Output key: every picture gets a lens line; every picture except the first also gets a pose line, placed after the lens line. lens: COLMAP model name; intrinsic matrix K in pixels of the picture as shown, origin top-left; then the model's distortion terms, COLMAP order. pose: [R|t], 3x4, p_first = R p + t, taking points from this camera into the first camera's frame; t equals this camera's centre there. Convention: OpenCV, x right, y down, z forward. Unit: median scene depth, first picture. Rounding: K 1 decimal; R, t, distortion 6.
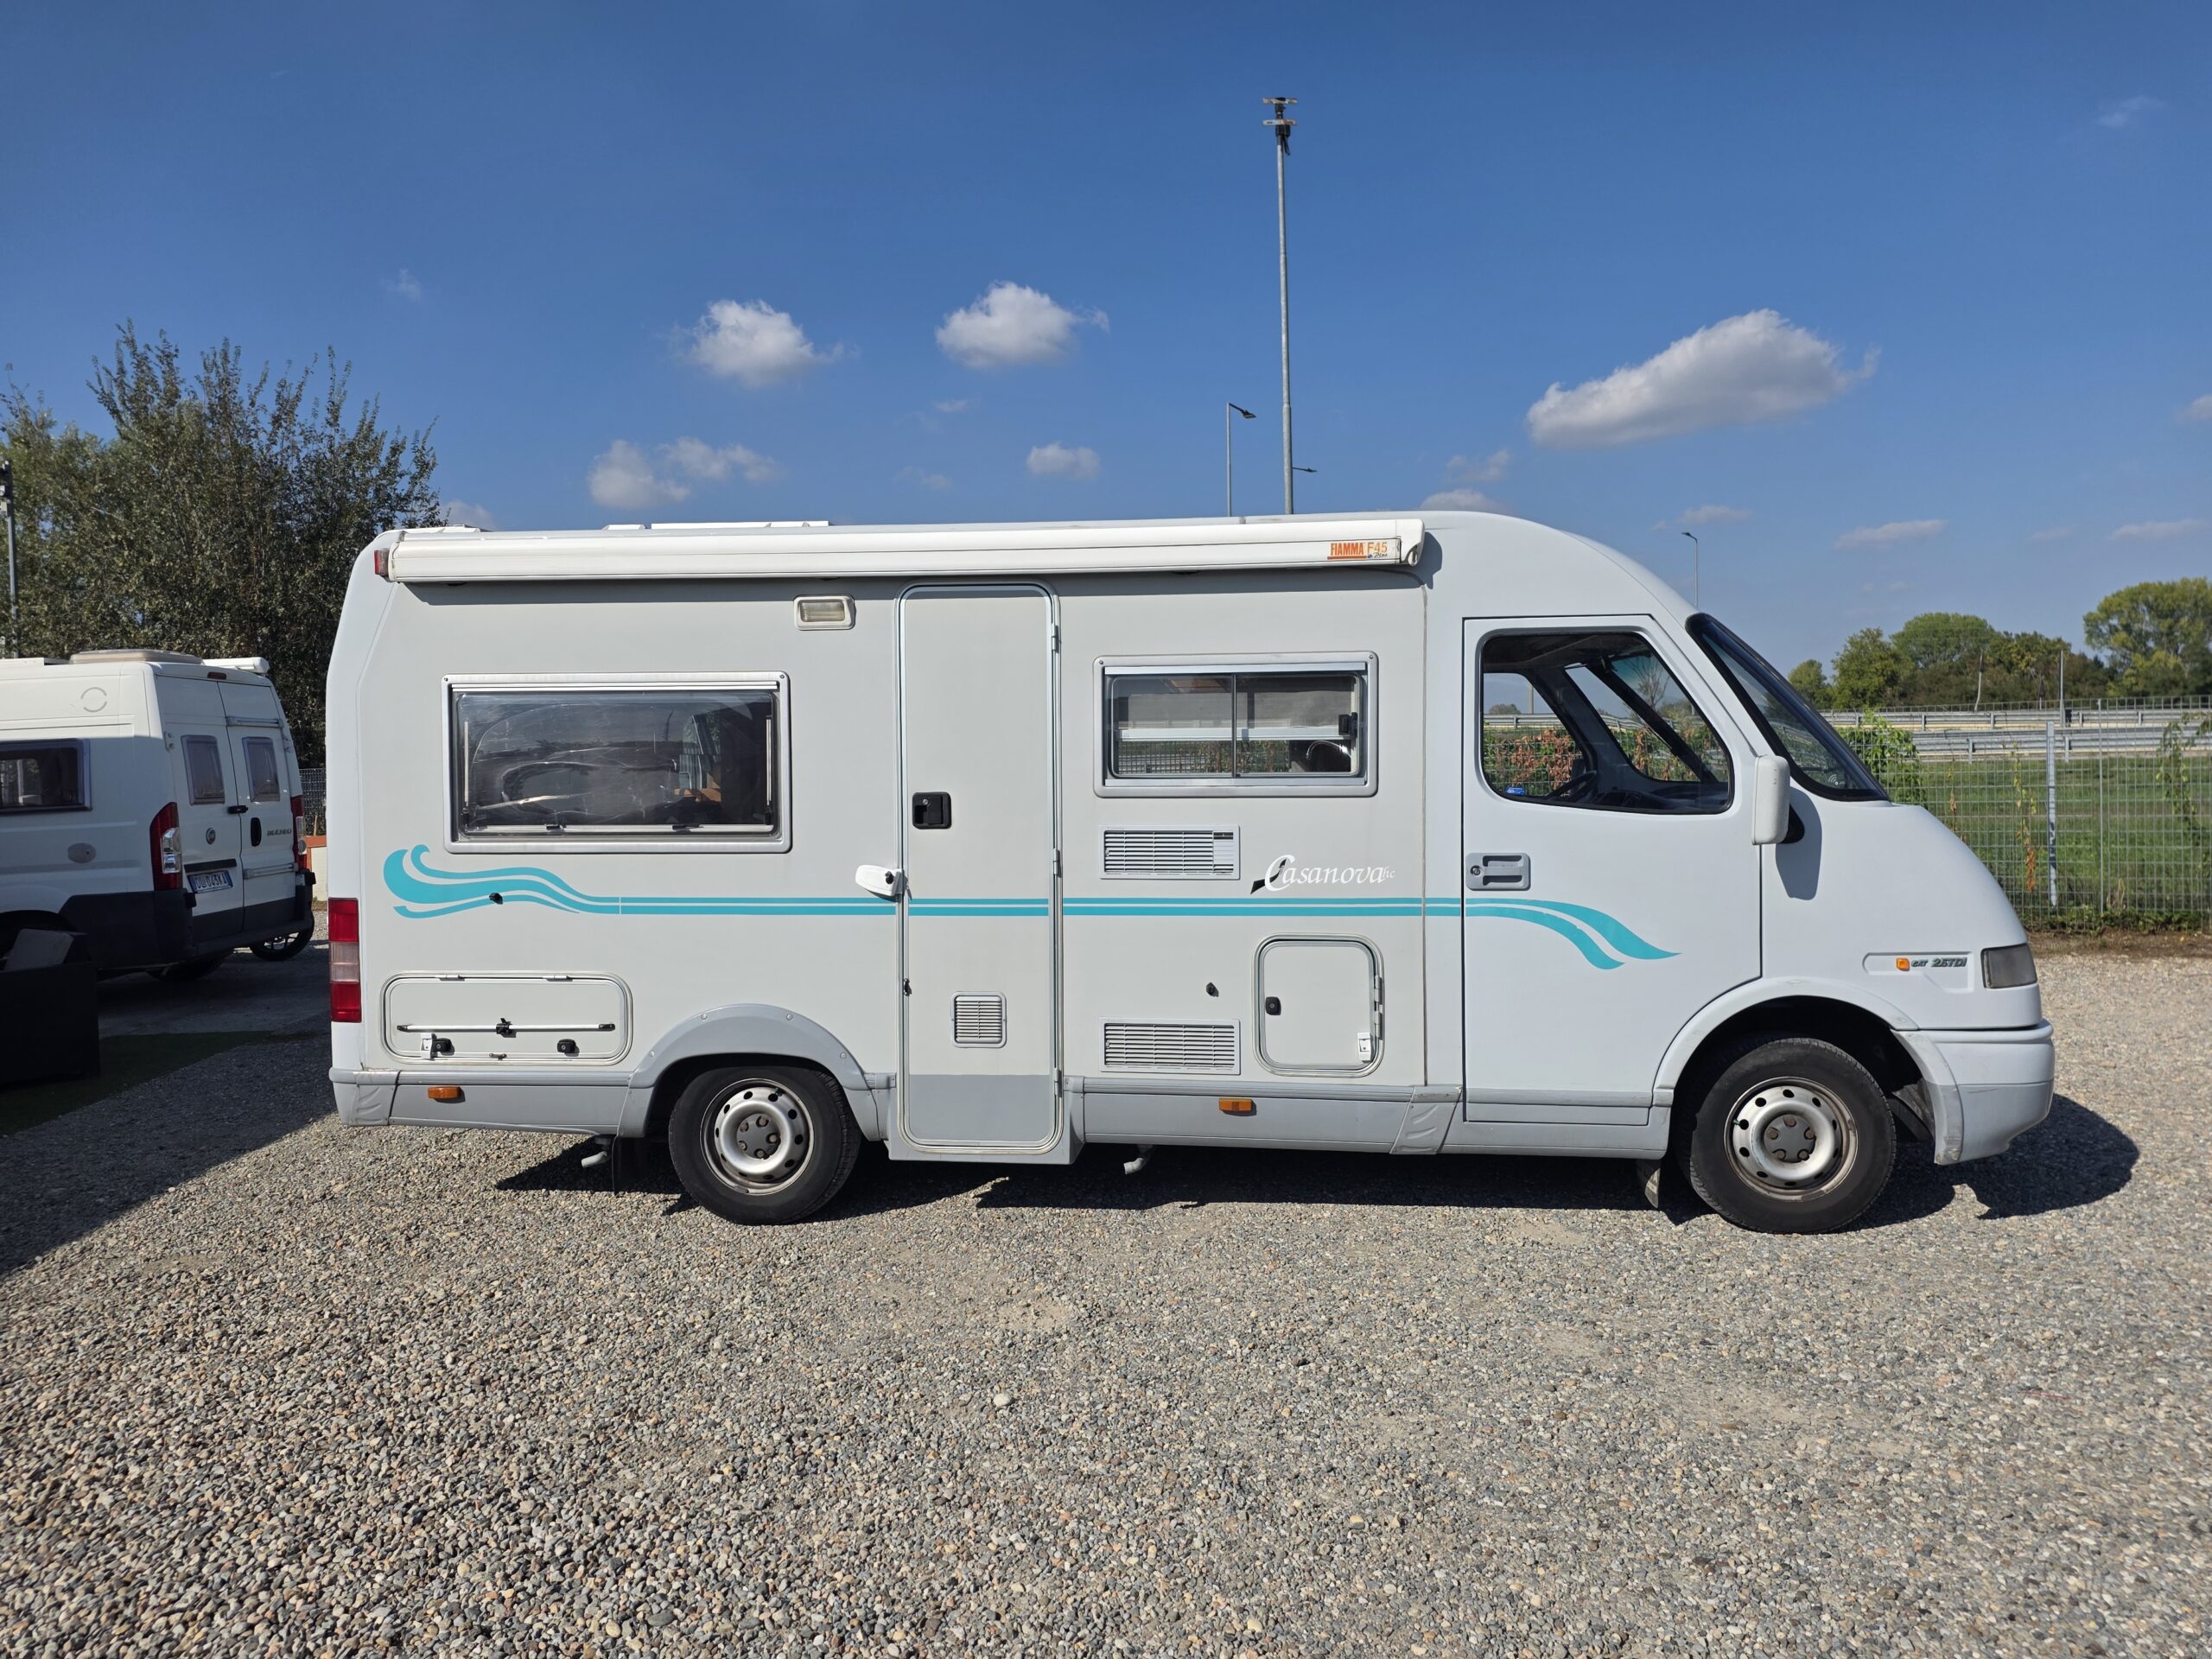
lens RADIAL K [[1502.7, 0, 1106.0], [0, 1502.7, 829.5], [0, 0, 1]] dist [0.020532, -0.003915]
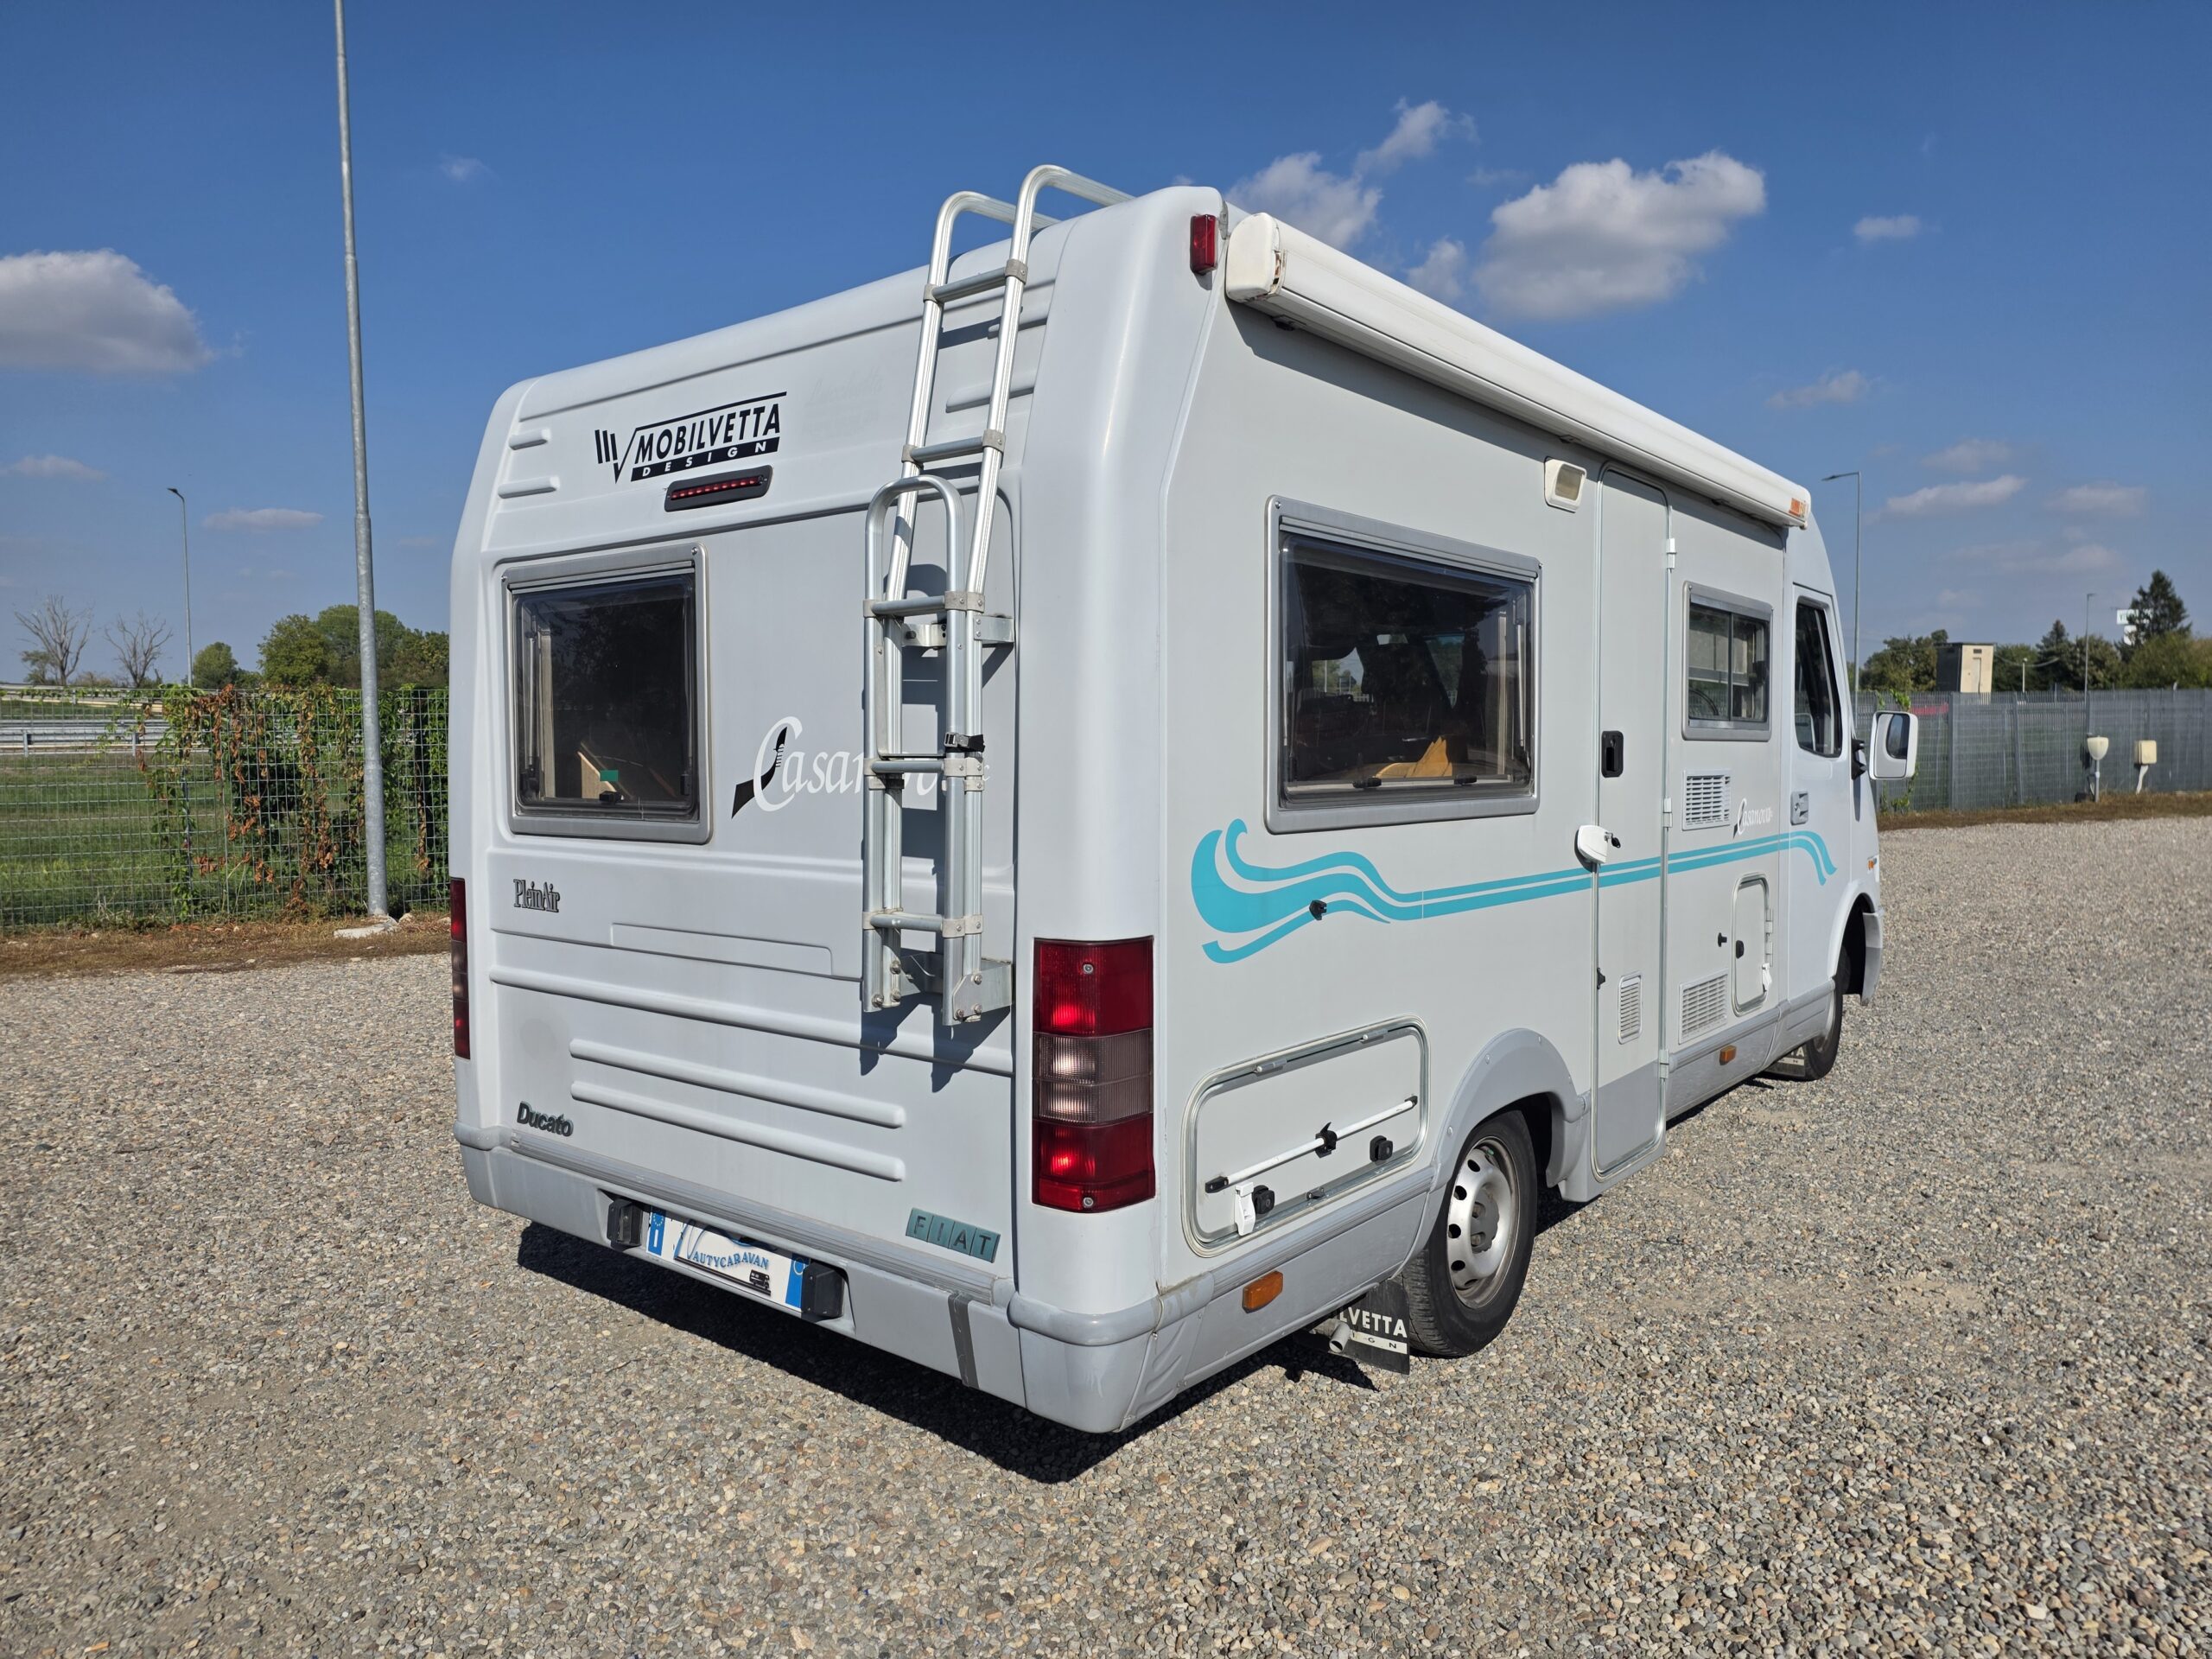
lens RADIAL K [[1502.7, 0, 1106.0], [0, 1502.7, 829.5], [0, 0, 1]] dist [0.020532, -0.003915]
pose [[0.544147, -0.036139, 0.838211, -0.904469], [0.031221, 0.999252, 0.022814, 0.000743], [-0.838409, 0.013756, 0.544869, 0.759691]]
